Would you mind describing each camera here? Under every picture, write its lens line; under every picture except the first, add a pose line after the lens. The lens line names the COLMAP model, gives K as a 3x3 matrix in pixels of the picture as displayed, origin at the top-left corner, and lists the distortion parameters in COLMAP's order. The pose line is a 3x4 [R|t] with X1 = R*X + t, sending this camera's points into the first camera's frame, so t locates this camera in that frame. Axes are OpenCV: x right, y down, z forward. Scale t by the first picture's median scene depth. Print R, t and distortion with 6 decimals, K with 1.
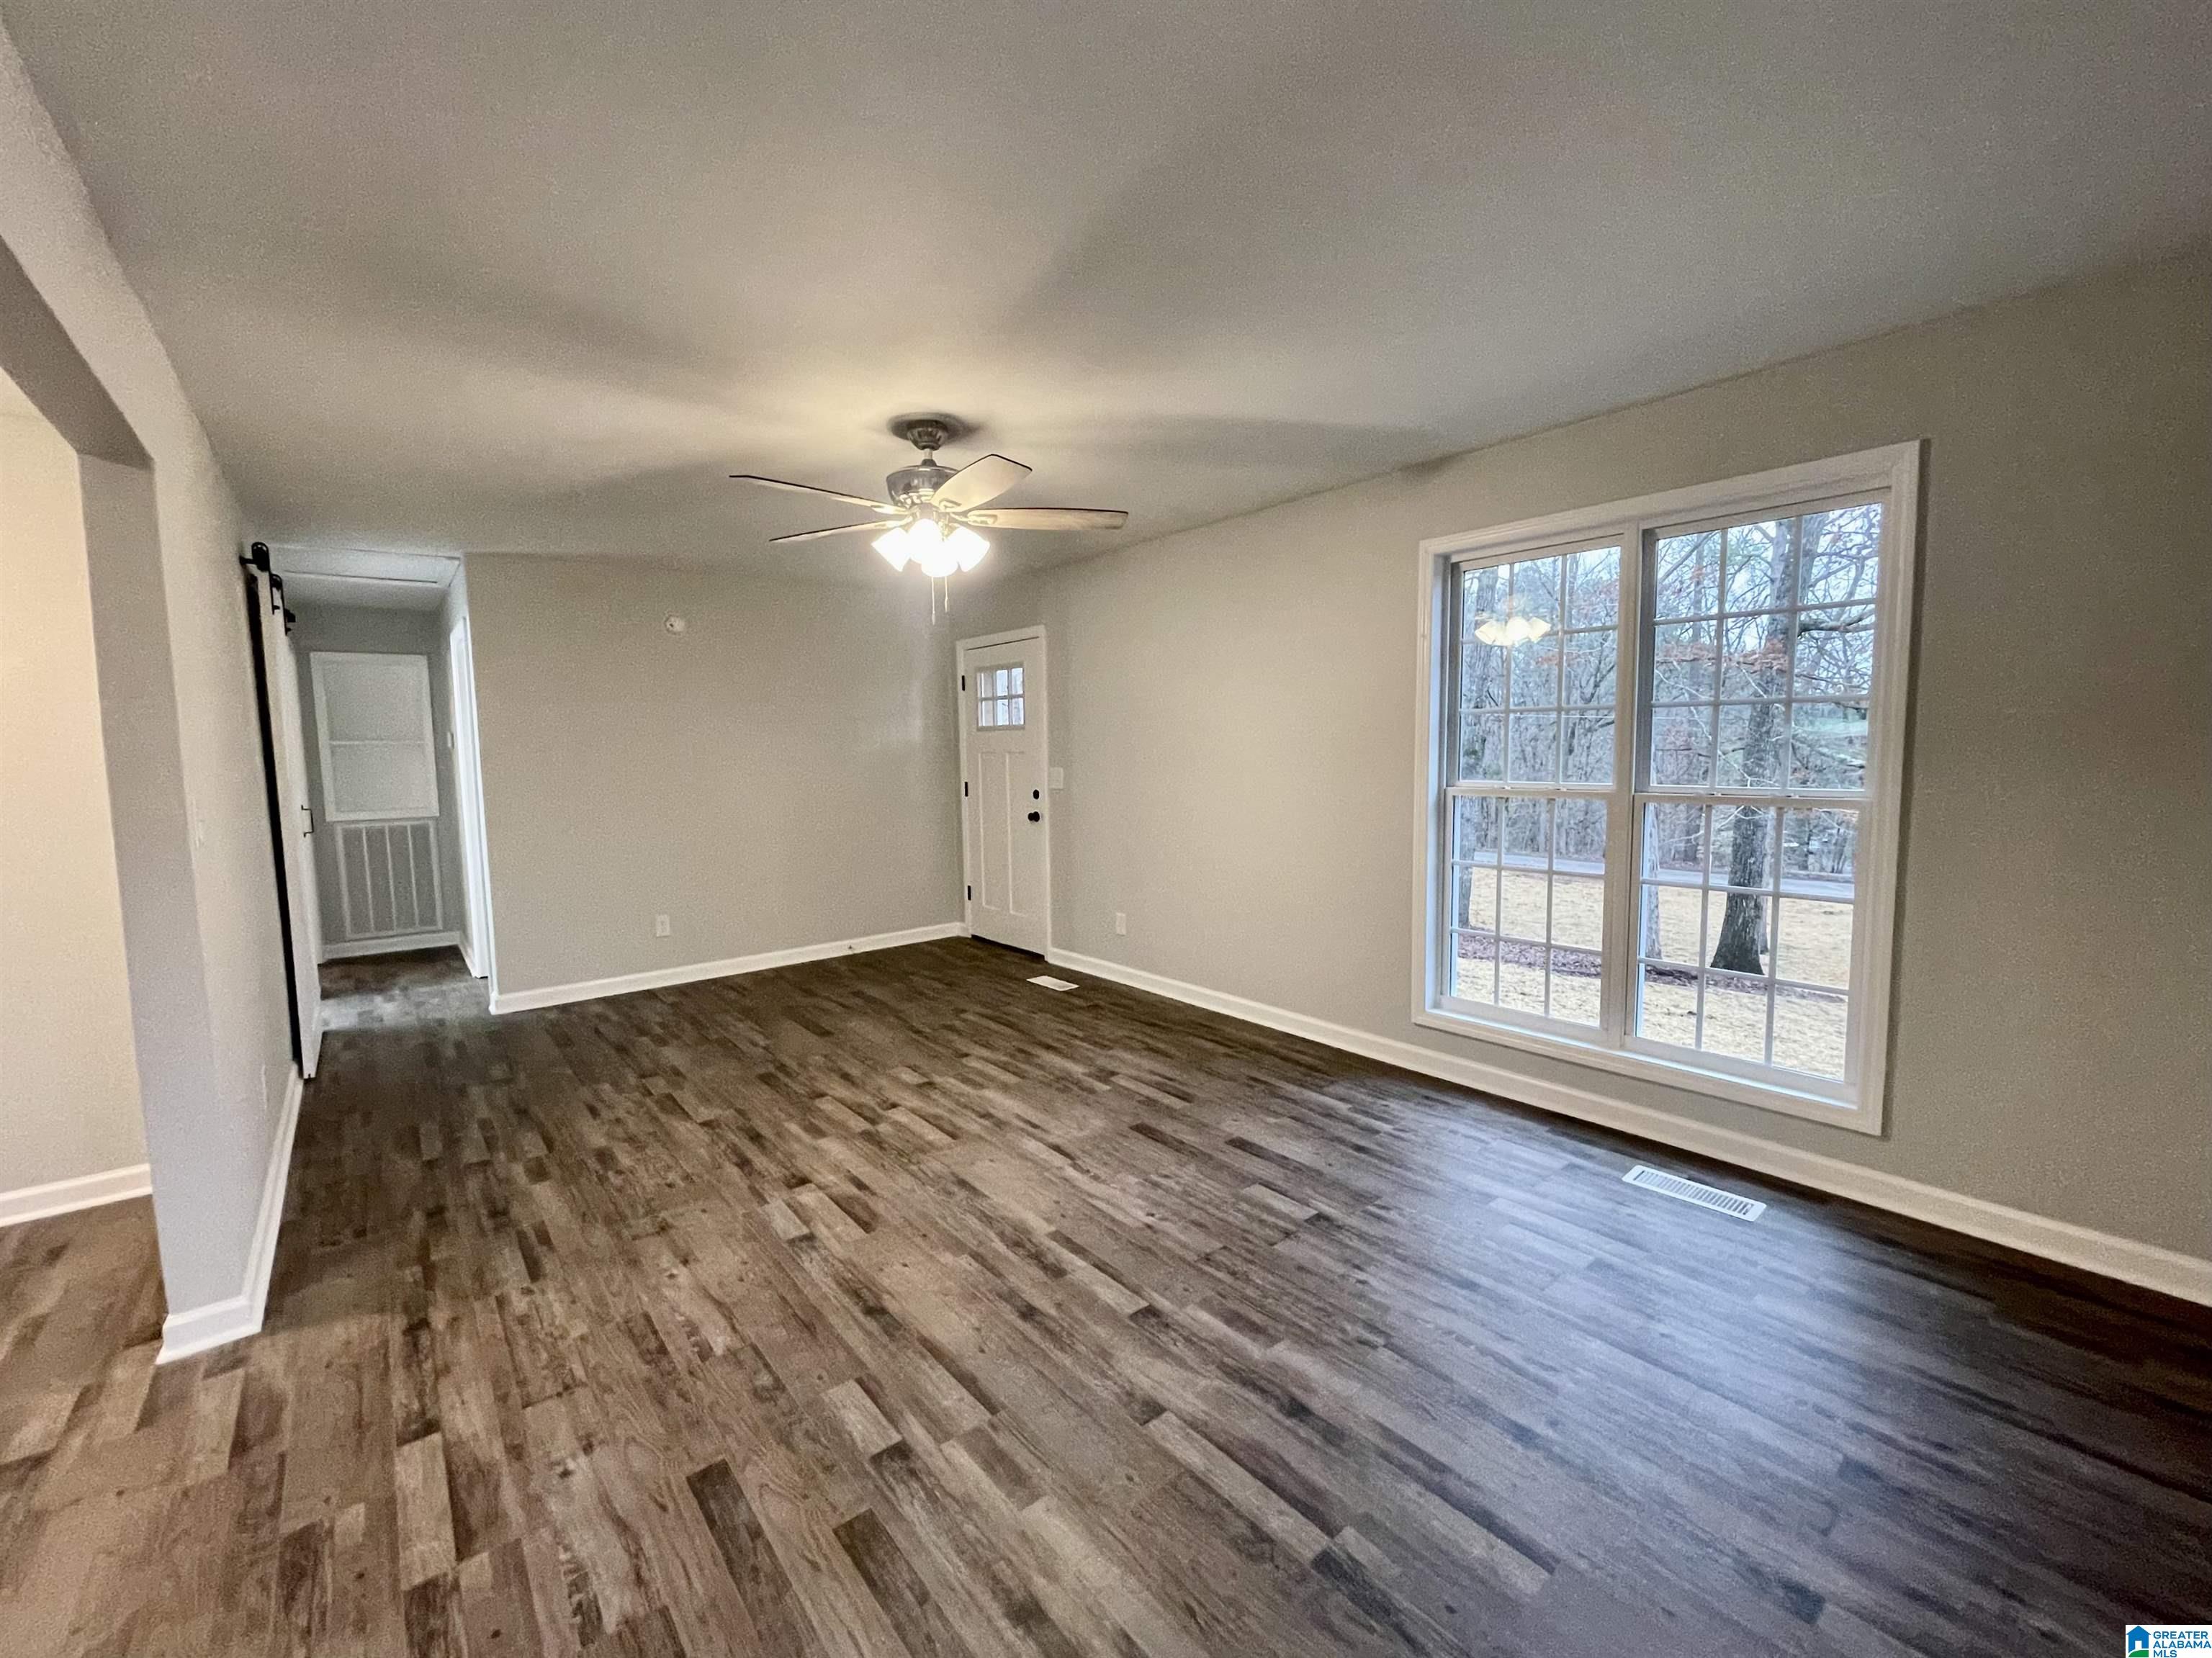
lens RADIAL K [[895.2, 0, 1106.0], [0, 895.2, 829.0], [0, 0, 1]] dist [-0.000192, 0.000234]
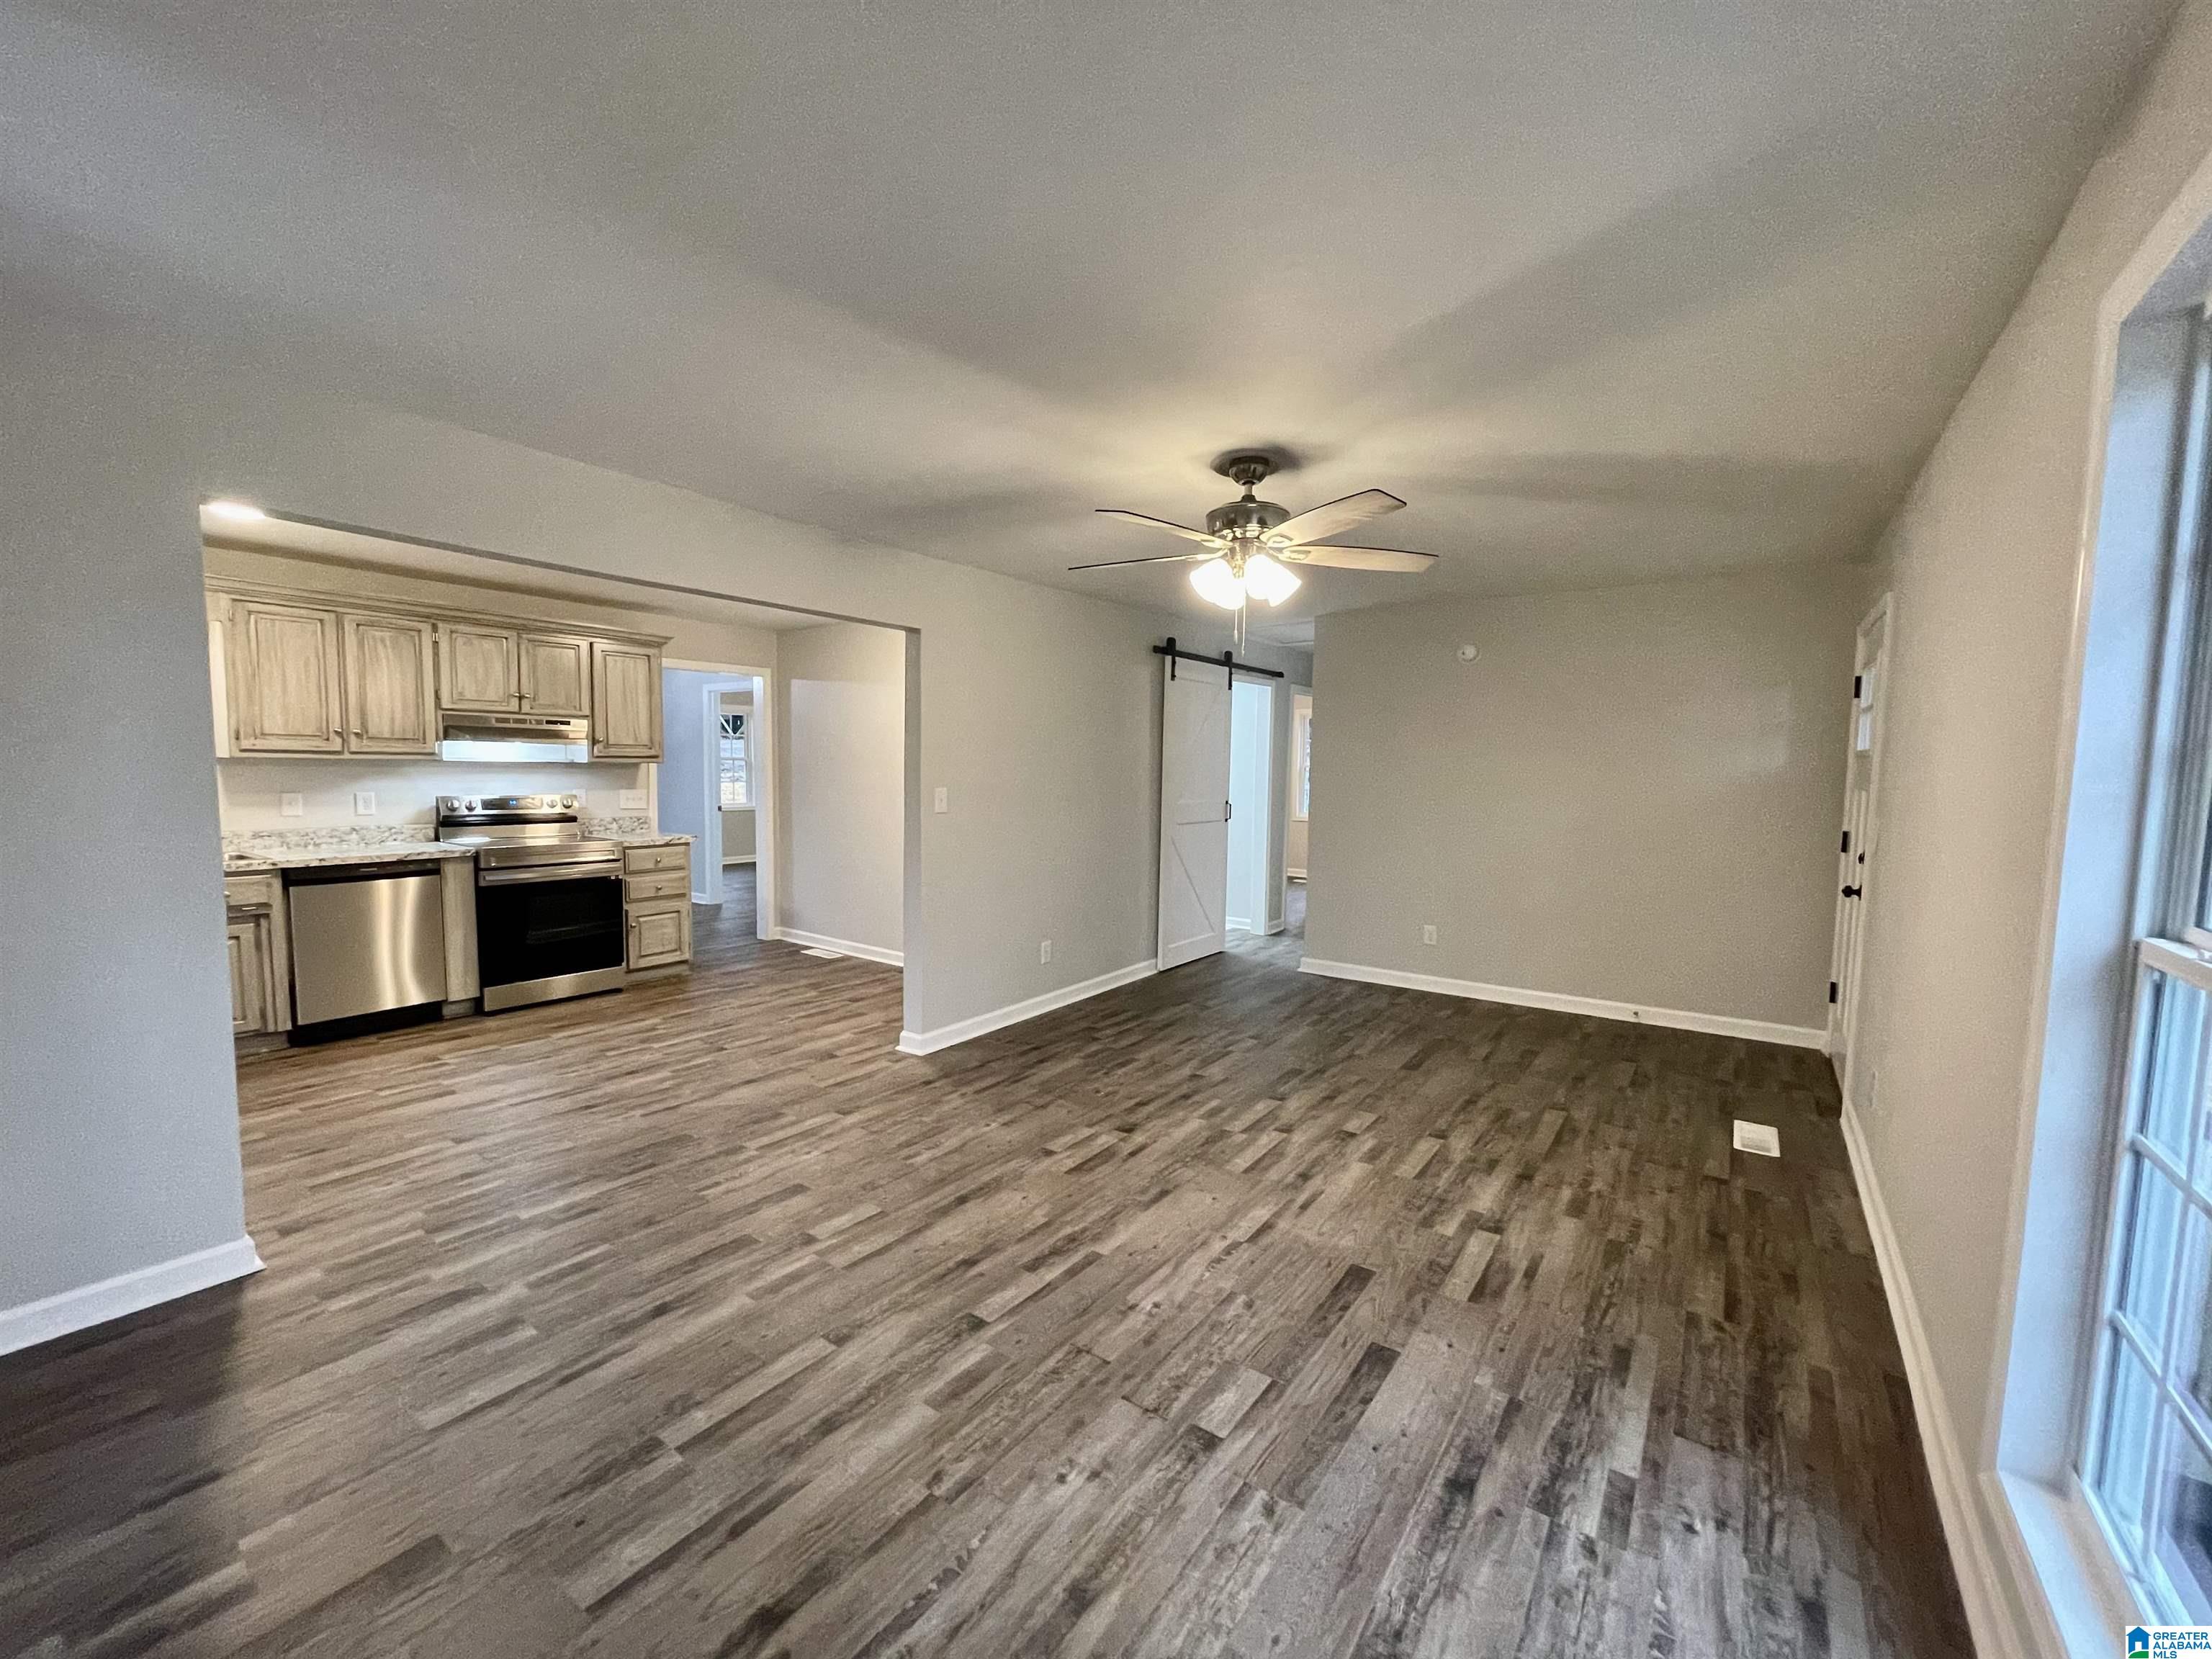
lens RADIAL K [[889.8, 0, 1096.5], [0, 889.8, 833.0], [0, 0, 1]] dist [-0.001614, 0.000545]
pose [[0.269387, 0.098066, -0.958026, 0.715050], [-0.108666, 0.991544, 0.070941, -0.078512], [0.956881, 0.084994, 0.277766, 0.561446]]
